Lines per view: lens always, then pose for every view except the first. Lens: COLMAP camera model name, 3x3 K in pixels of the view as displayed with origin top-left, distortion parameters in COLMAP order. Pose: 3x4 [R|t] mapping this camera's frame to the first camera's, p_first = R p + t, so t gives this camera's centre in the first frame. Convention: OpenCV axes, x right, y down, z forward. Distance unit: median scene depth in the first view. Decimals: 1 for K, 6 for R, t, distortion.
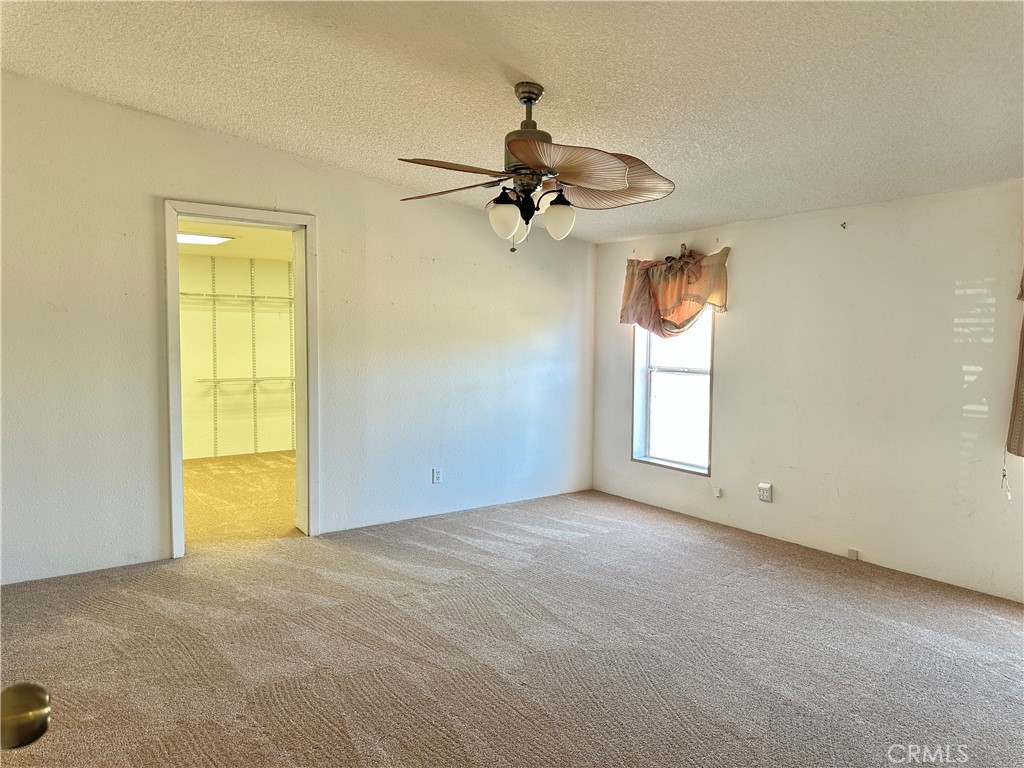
lens RADIAL K [[719.4, 0, 512.0], [0, 719.4, 384.0], [0, 0, 1]] dist [0.107484, -0.143847]
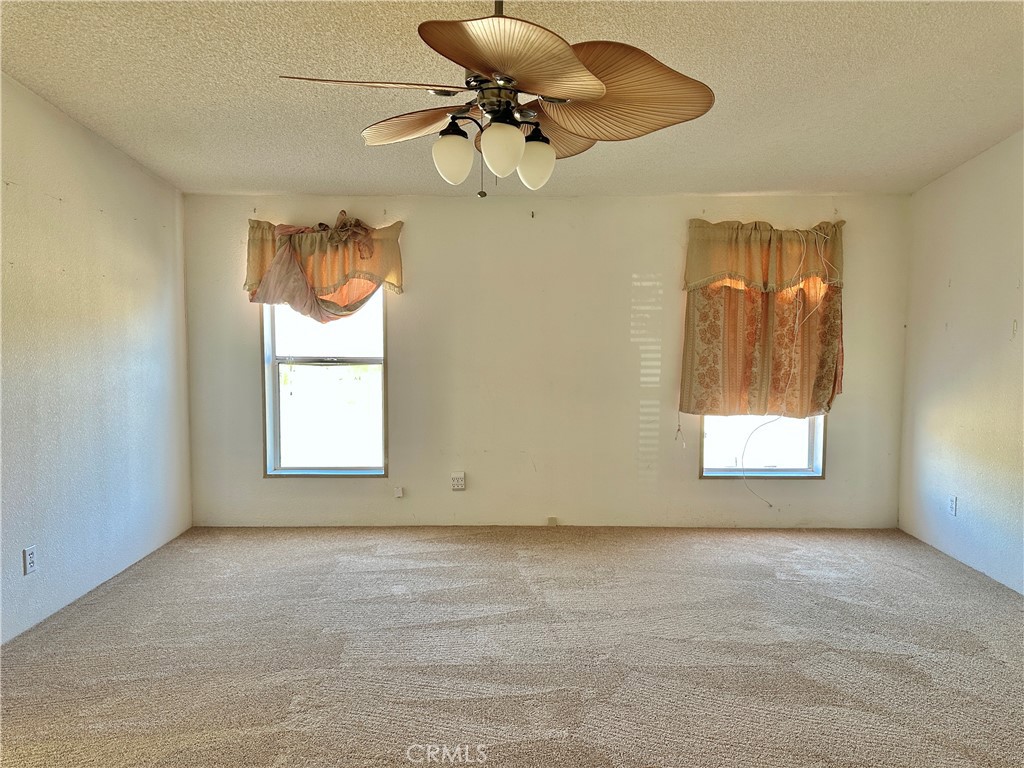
lens RADIAL K [[719.4, 0, 512.0], [0, 719.4, 384.0], [0, 0, 1]] dist [0.107484, -0.143847]
pose [[0.579535, -0.067911, 0.812113, -0.354059], [0.053375, 0.997545, 0.045329, -0.019171], [-0.813198, 0.017077, 0.581737, 0.352381]]
